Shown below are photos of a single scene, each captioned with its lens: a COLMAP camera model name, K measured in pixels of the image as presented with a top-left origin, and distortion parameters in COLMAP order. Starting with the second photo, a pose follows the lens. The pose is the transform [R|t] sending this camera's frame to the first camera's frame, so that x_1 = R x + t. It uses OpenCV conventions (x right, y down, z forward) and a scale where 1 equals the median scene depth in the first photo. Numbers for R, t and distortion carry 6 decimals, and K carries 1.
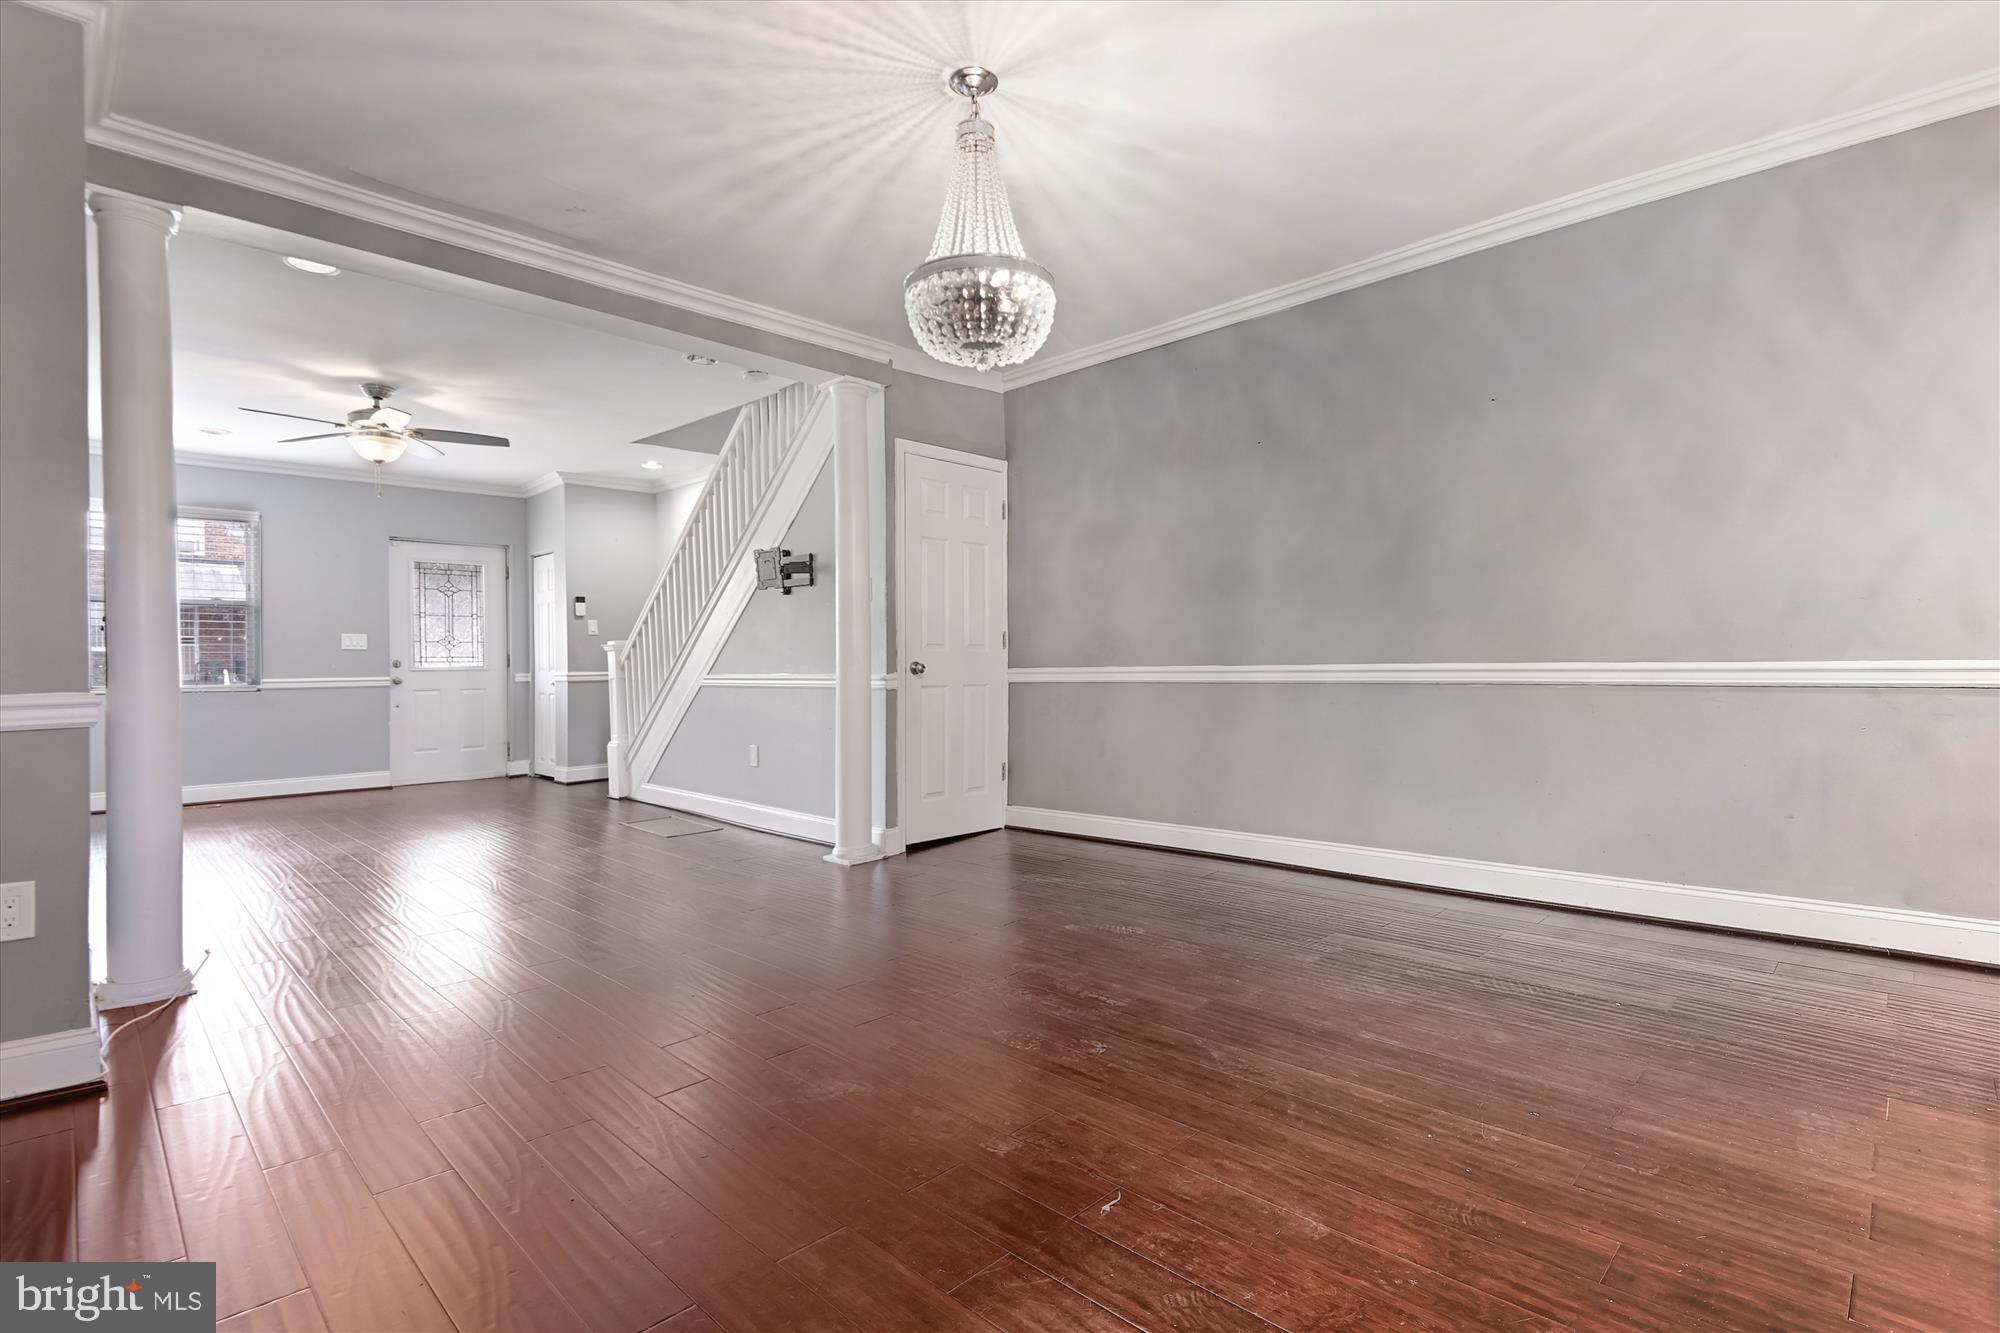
lens RADIAL K [[943.8, 0, 1020.1], [0, 943.8, 654.9], [0, 0, 1]] dist [-0.003306, -0.000788]
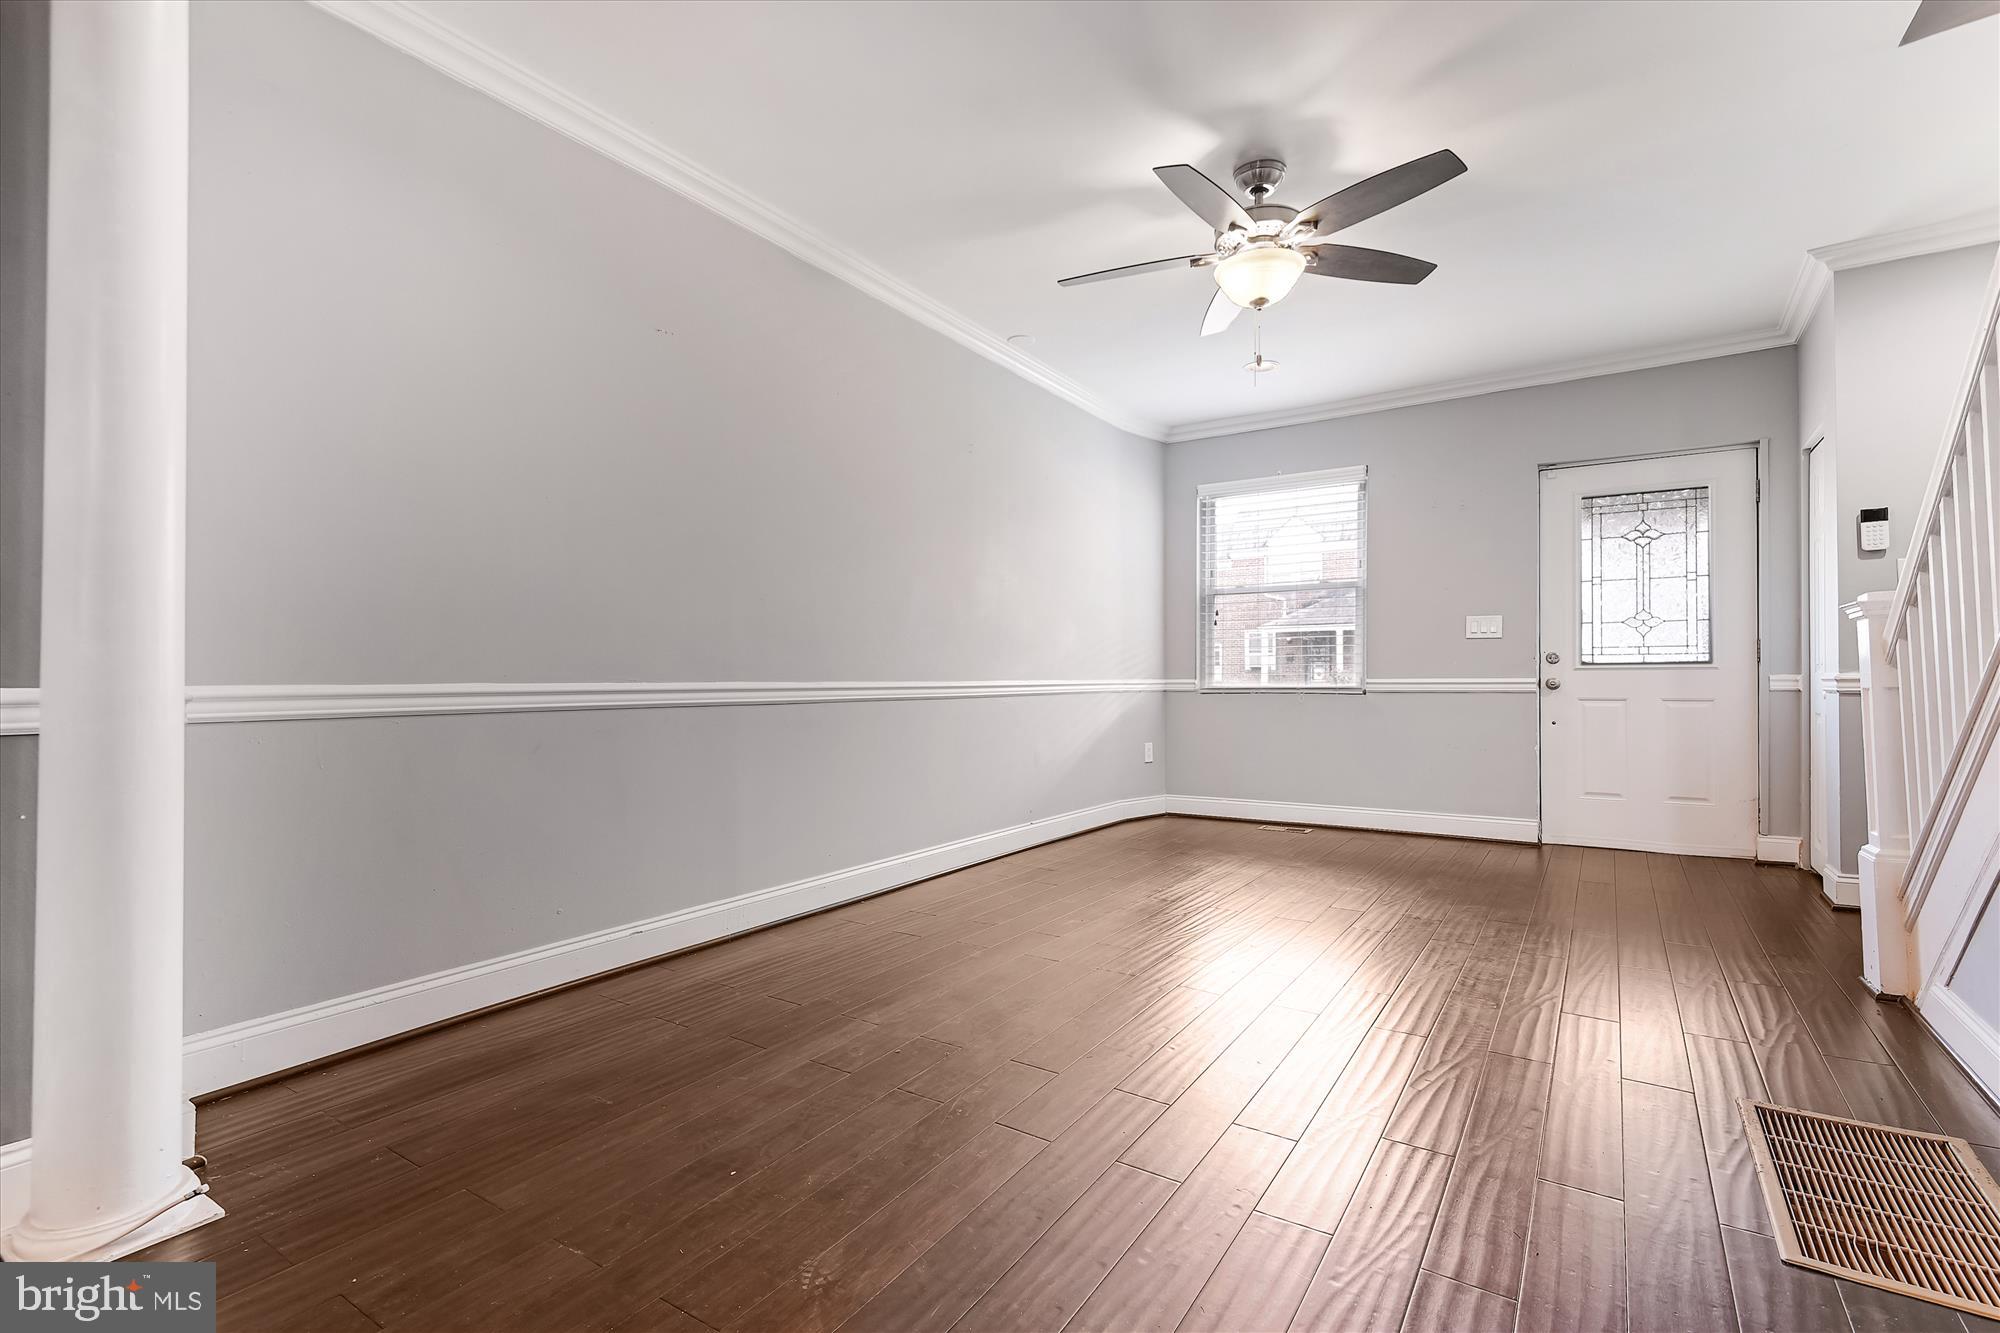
lens RADIAL K [[913.2, 0, 971.3], [0, 913.2, 667.4], [0, 0, 1]] dist [-0.000645, -0.000253]
pose [[0.165449, 0.000666, -0.986218, -0.109956], [0.011539, 0.999930, 0.002611, 0.010583], [0.986151, -0.011812, 0.165430, 0.532938]]
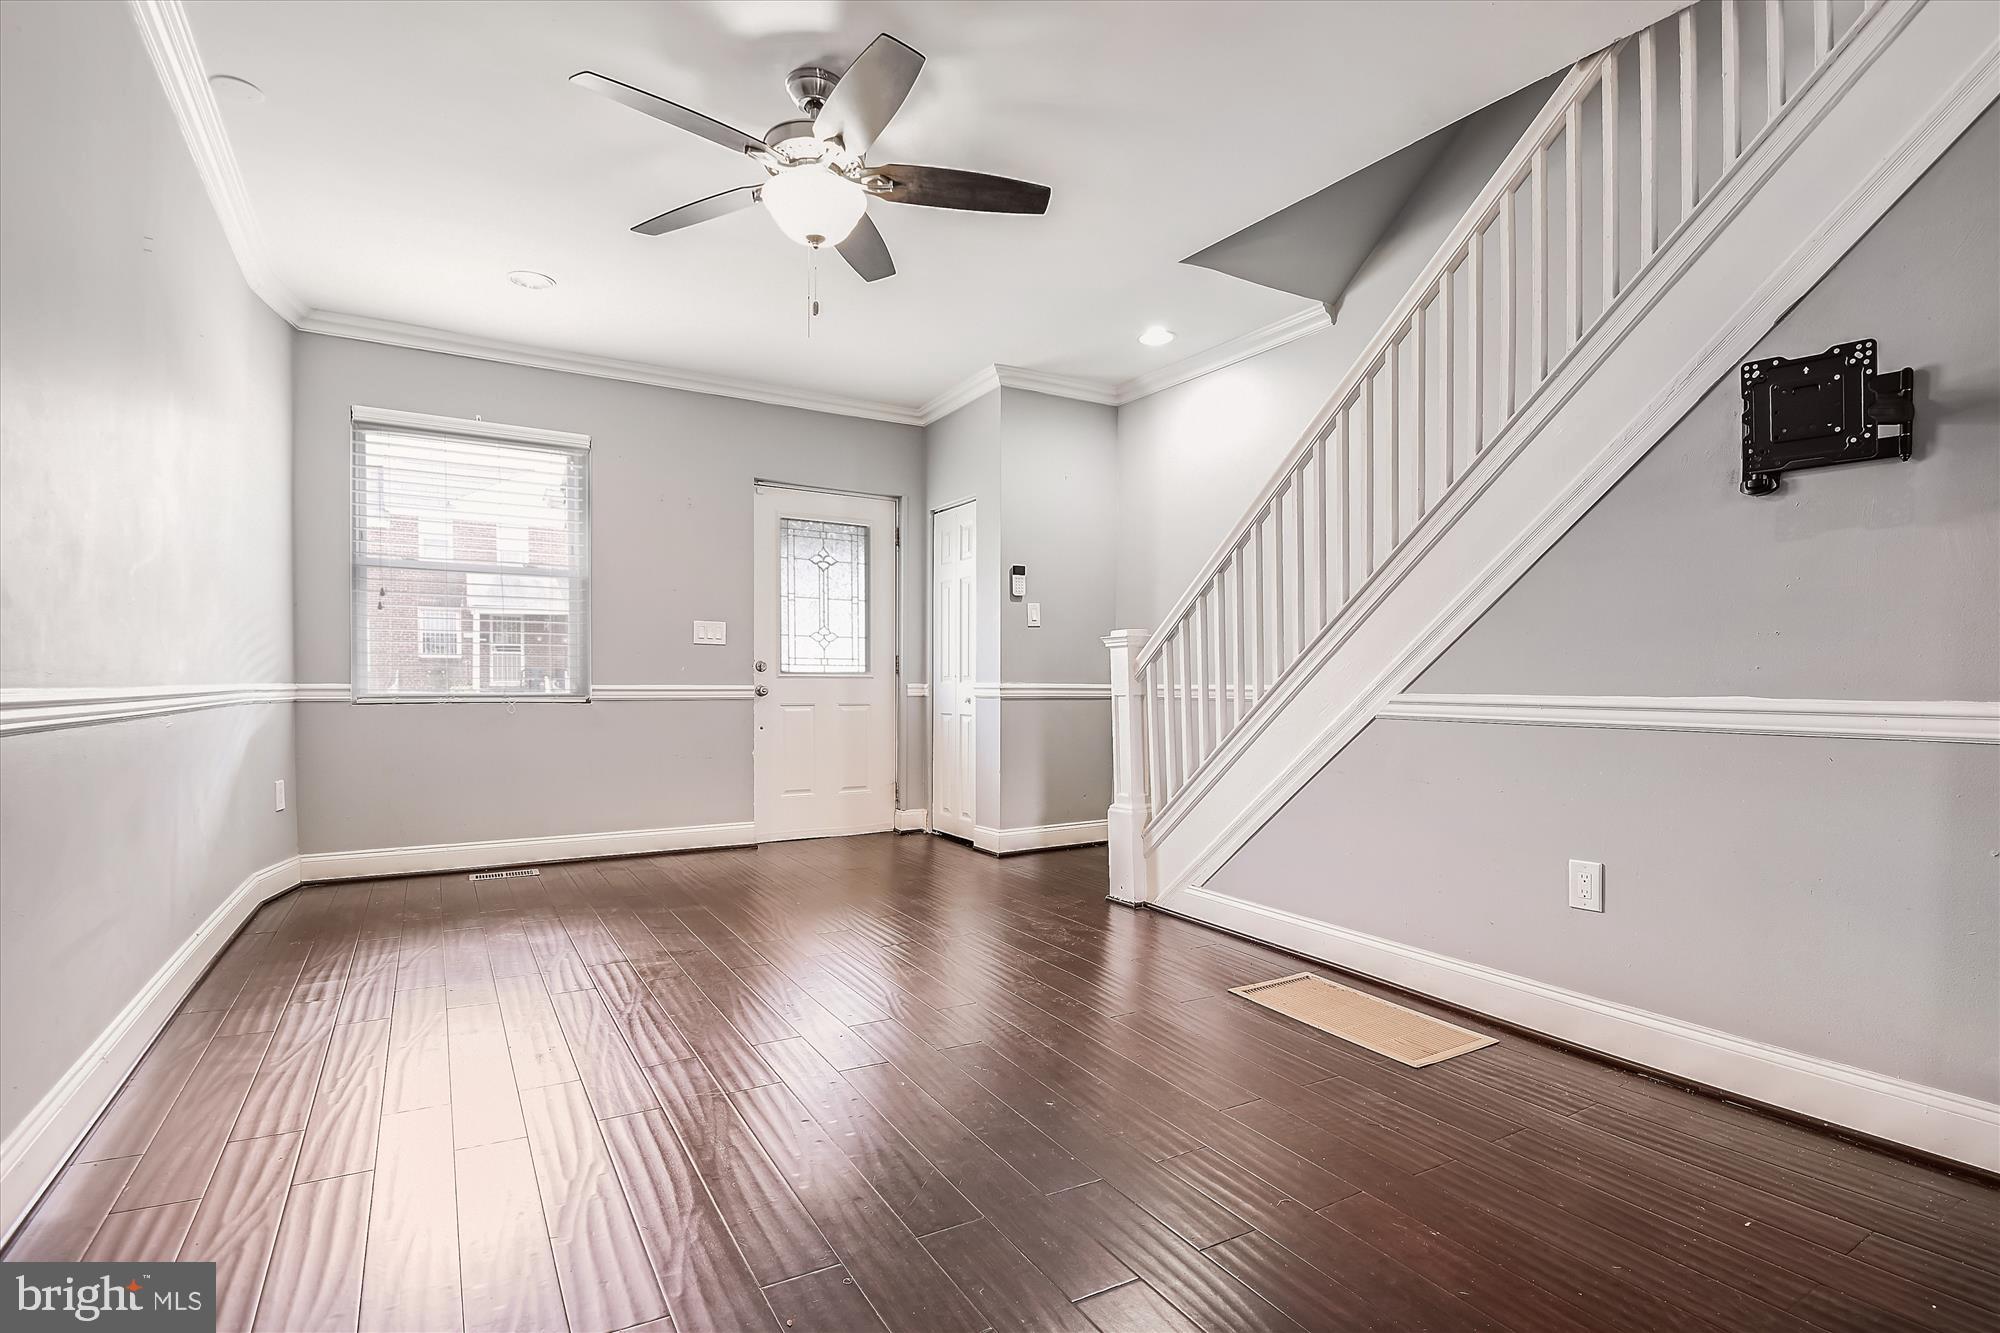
lens RADIAL K [[972.8, 0, 1000.3], [0, 972.8, 708.2], [0, 0, 1]] dist [0.027489, -0.036890]
pose [[0.964350, 0.024987, -0.263449, -0.327198], [-0.015375, 0.999141, 0.038483, 0.010748], [0.264184, -0.033061, 0.963905, 0.385418]]
